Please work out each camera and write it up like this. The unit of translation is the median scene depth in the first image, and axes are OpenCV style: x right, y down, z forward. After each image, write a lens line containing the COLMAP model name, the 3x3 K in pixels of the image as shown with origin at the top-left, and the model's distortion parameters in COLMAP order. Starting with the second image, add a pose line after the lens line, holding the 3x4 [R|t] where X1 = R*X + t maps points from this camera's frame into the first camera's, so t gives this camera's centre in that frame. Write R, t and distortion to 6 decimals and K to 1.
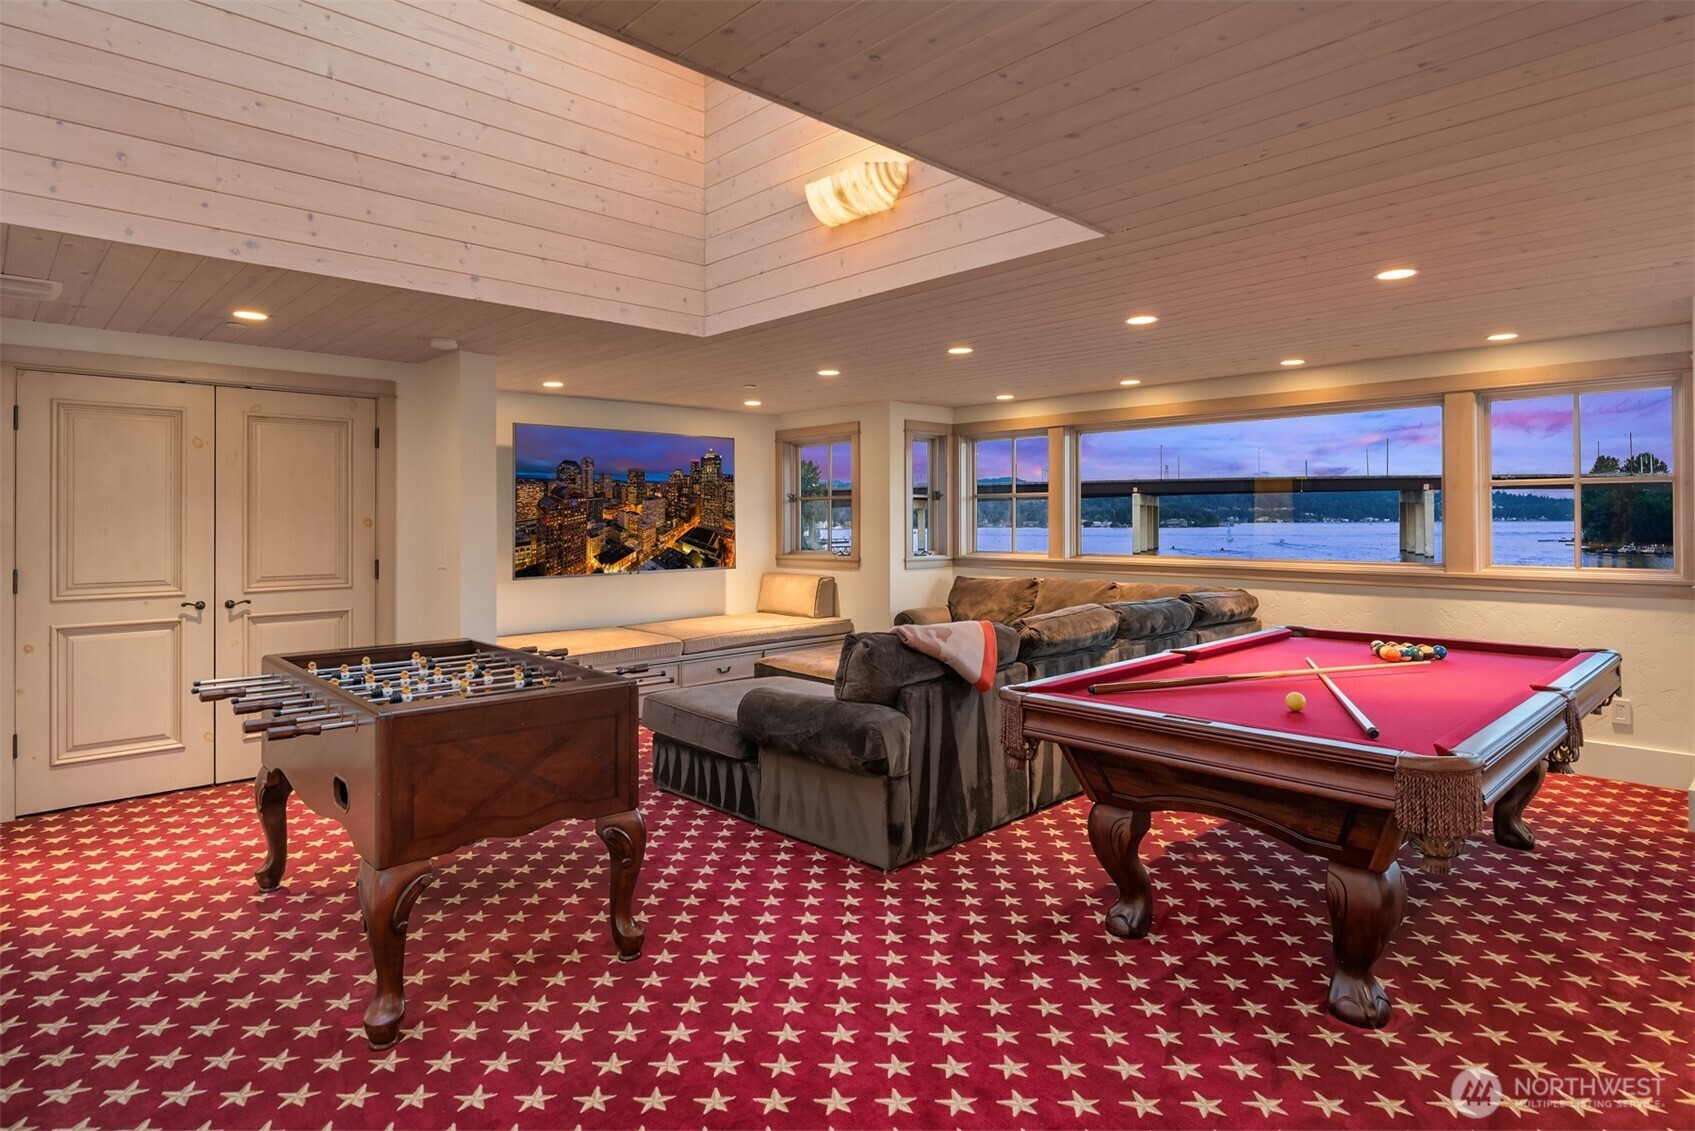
lens RADIAL K [[902.7, 0, 850.1], [0, 902.7, 514.5], [0, 0, 1]] dist [-0.000276, -0.000257]
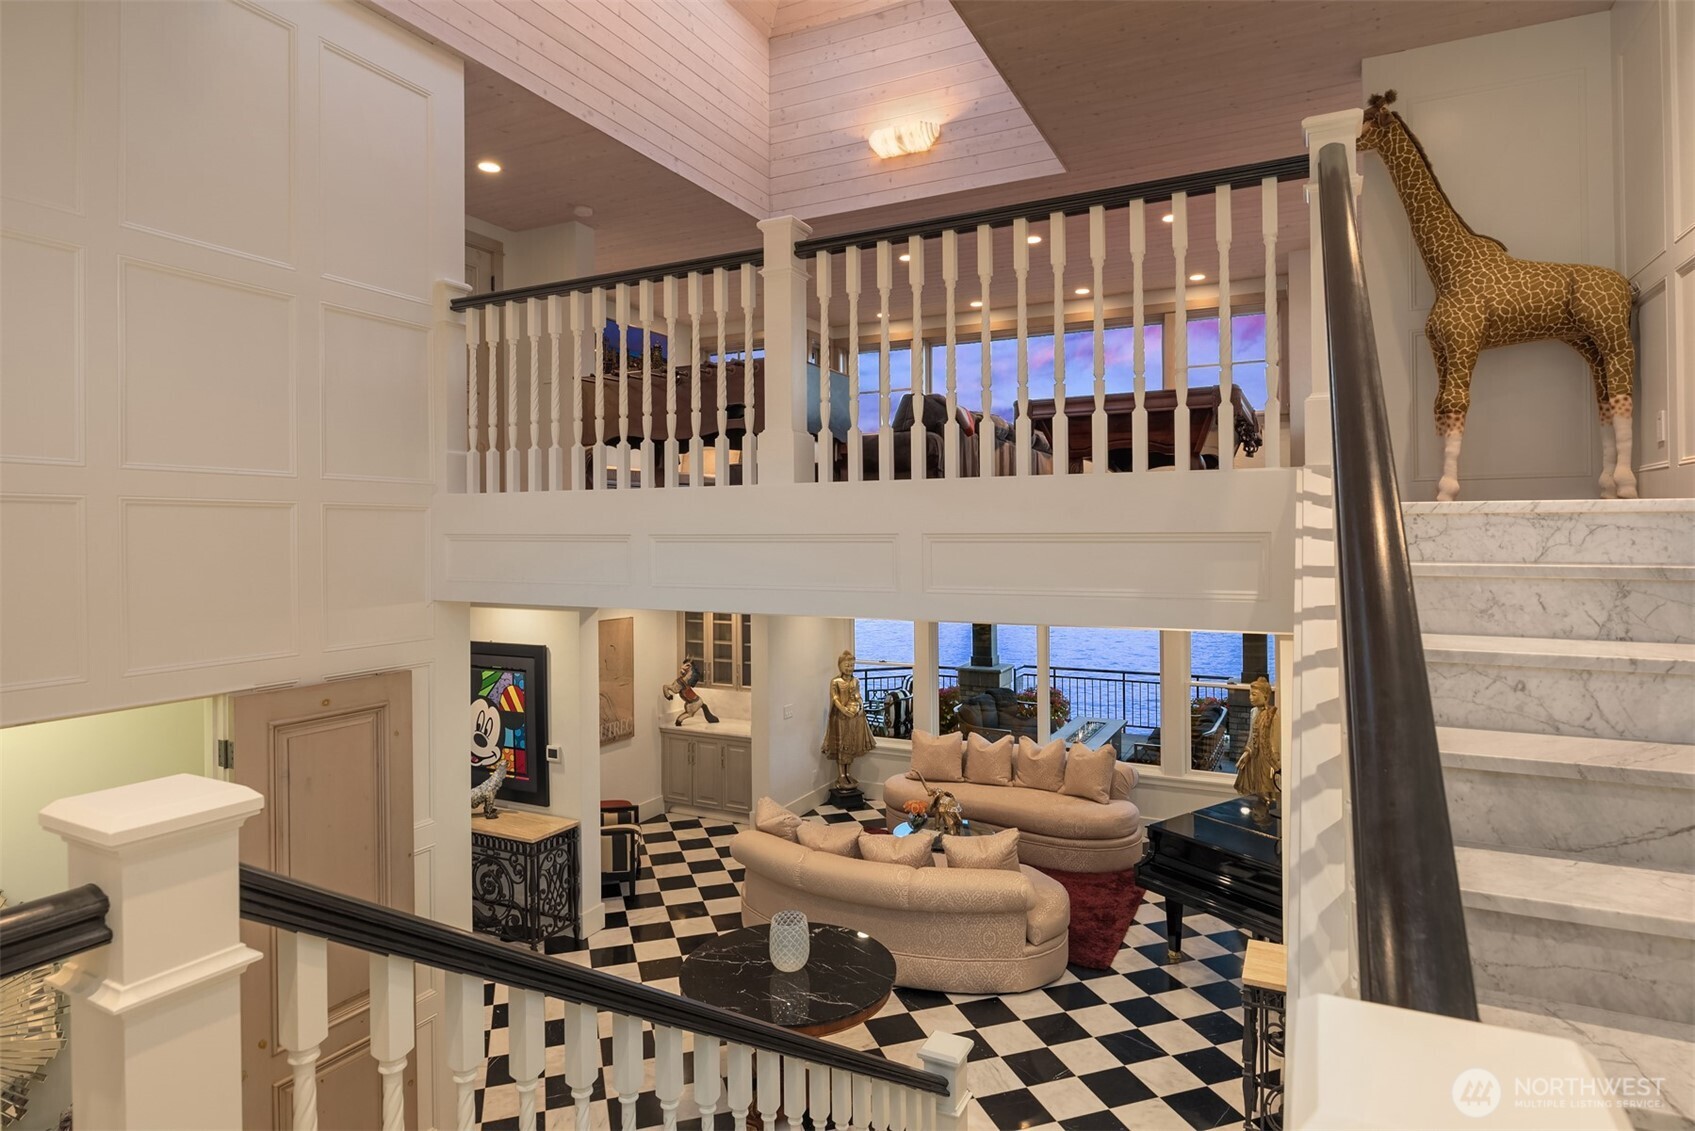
lens RADIAL K [[920.1, 0, 845.8], [0, 920.1, 522.1], [0, 0, 1]] dist [-0.003952, -0.000355]
pose [[0.940349, -0.000079, 0.340211, -0.660303], [0.003768, 0.999941, -0.010181, 0.366089], [-0.340190, 0.010855, 0.940294, -0.554843]]
